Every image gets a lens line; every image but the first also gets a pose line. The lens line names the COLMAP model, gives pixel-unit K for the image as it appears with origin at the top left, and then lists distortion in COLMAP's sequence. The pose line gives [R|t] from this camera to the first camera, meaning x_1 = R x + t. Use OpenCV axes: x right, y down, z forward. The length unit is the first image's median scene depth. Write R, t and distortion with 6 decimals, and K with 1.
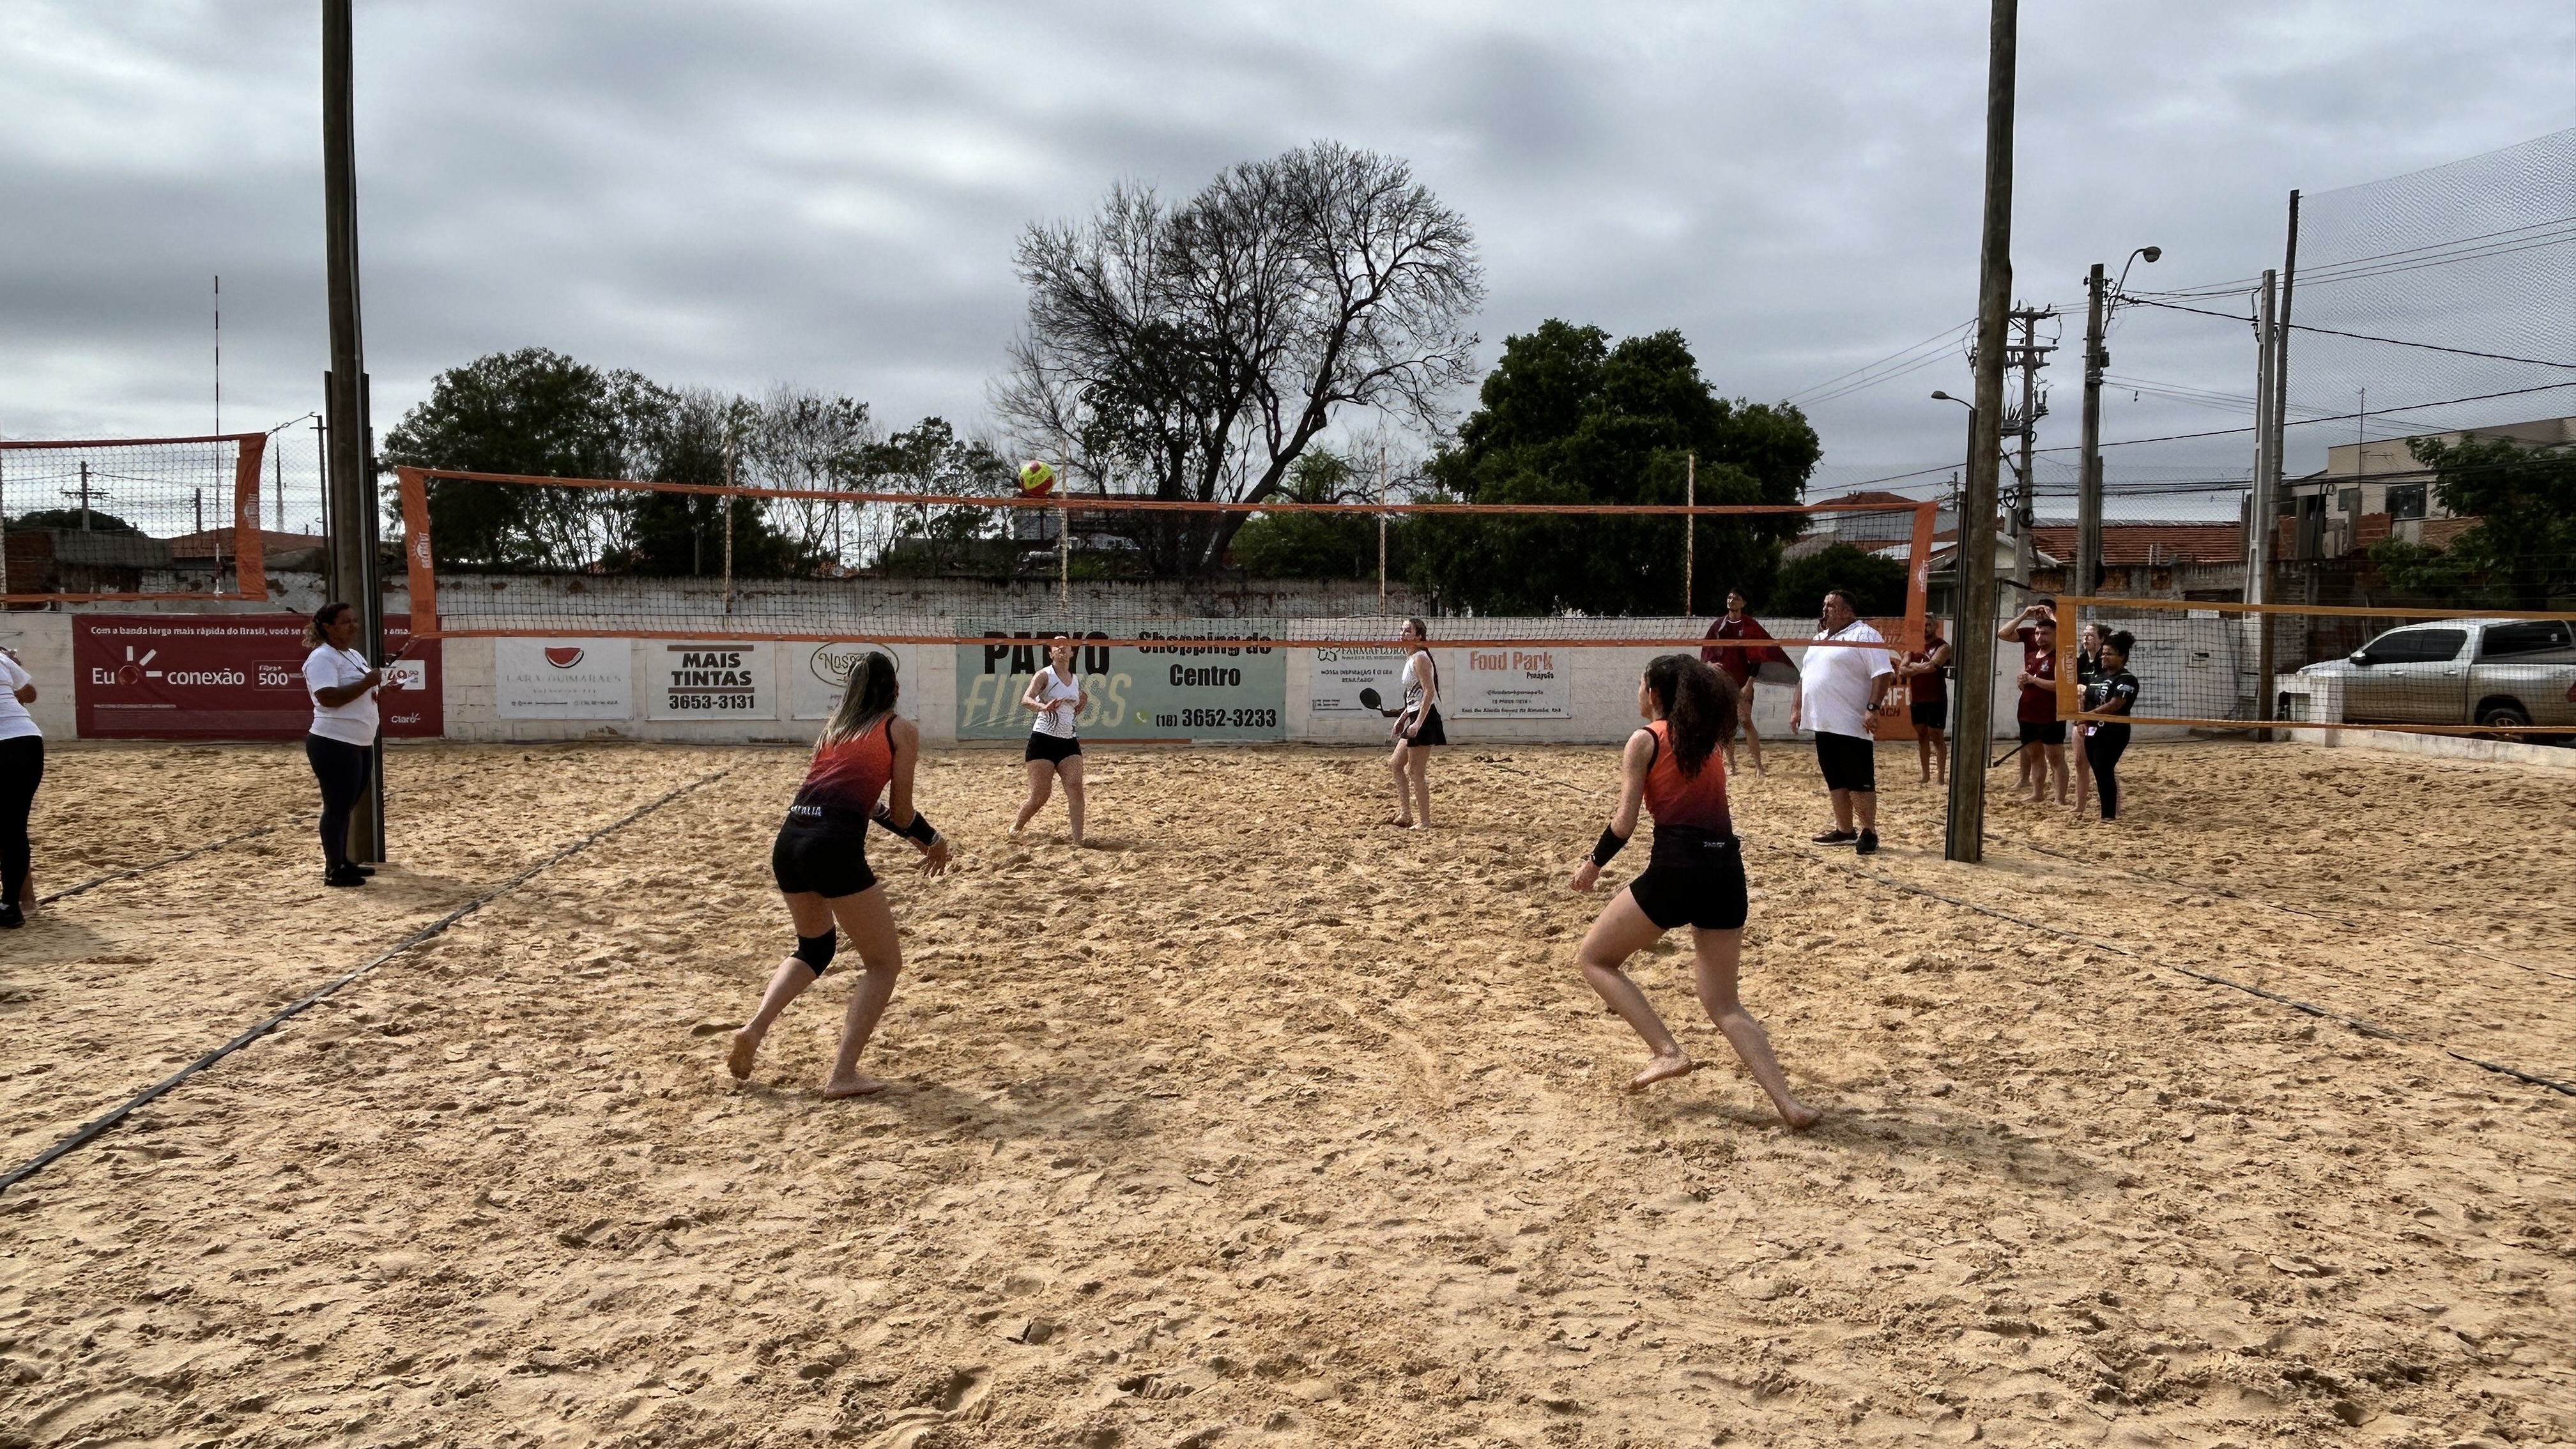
lens RADIAL K [[1687.5, 0, 1286.1], [0, 1687.5, 723.8], [0, 0, 1]] dist [0.011041, -0.007324]
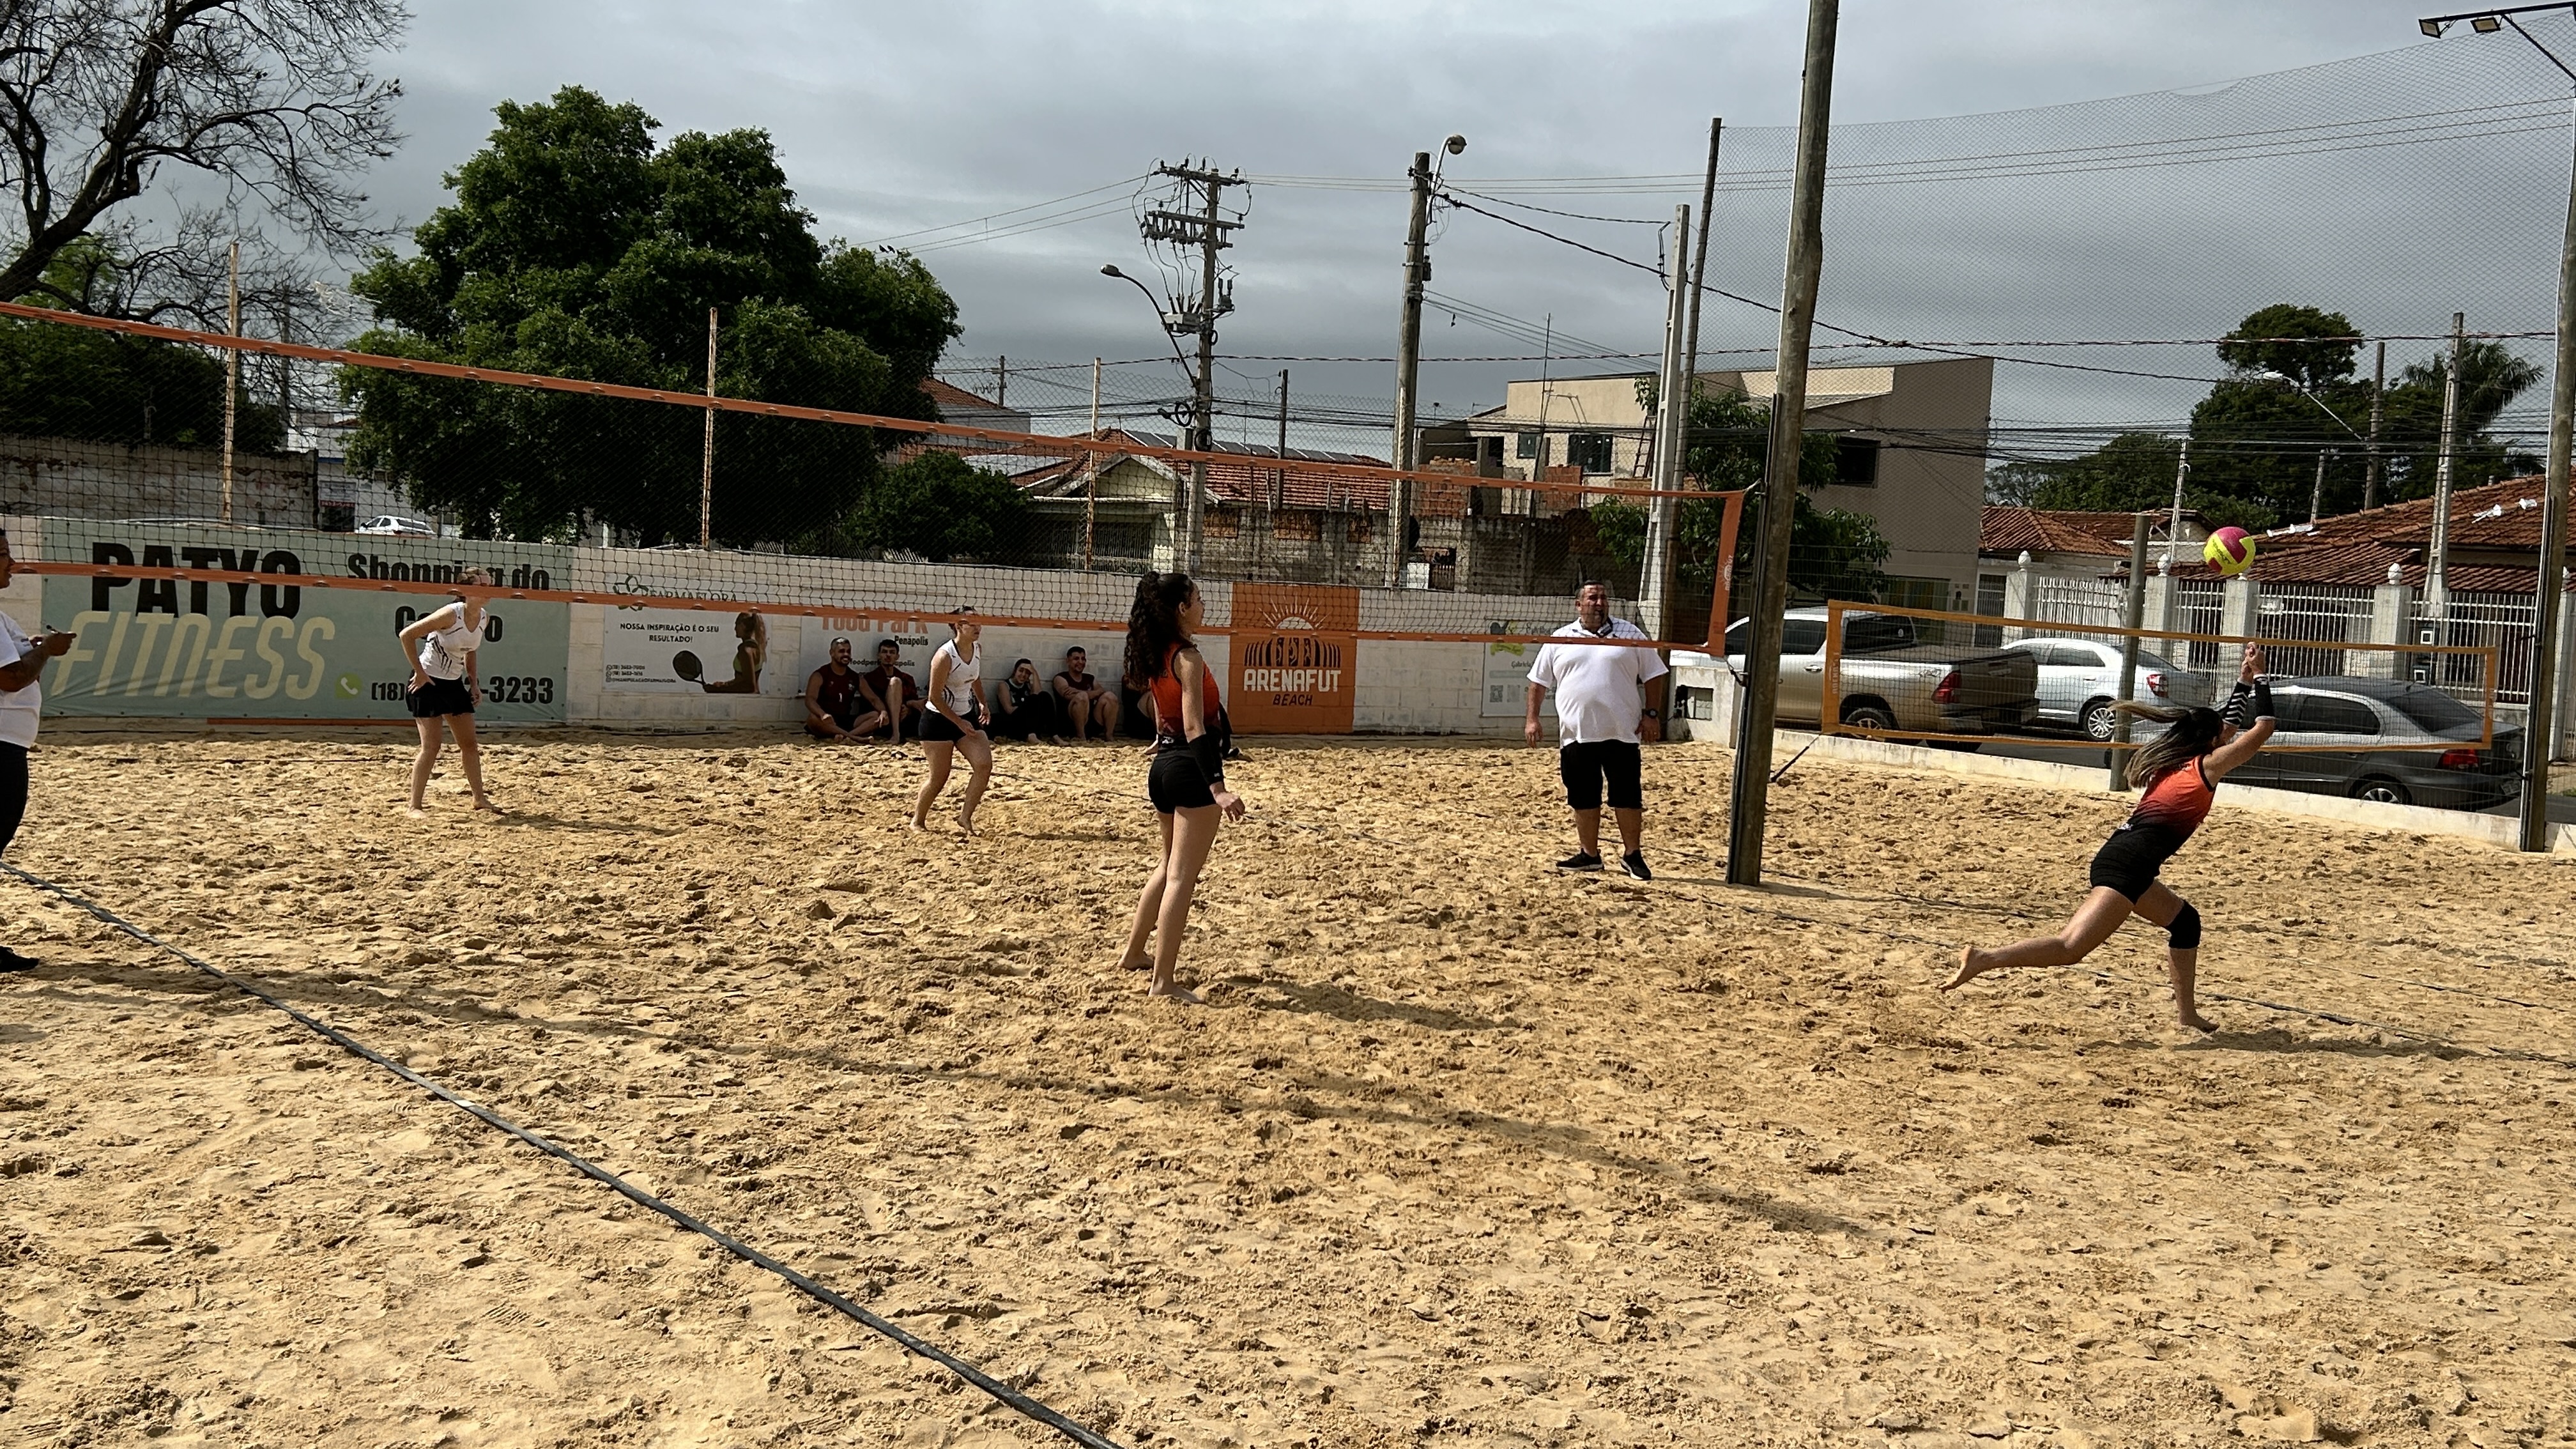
lens RADIAL K [[2474.4, 0, 1310.8], [0, 2474.4, 781.3], [0, 0, 1]] dist [0.007853, 0.000000]
pose [[0.850305, 0.002198, 0.526286, -0.121567], [-0.023345, 0.999165, 0.033545, -0.003494], [-0.525773, -0.040810, 0.849646, -0.004180]]
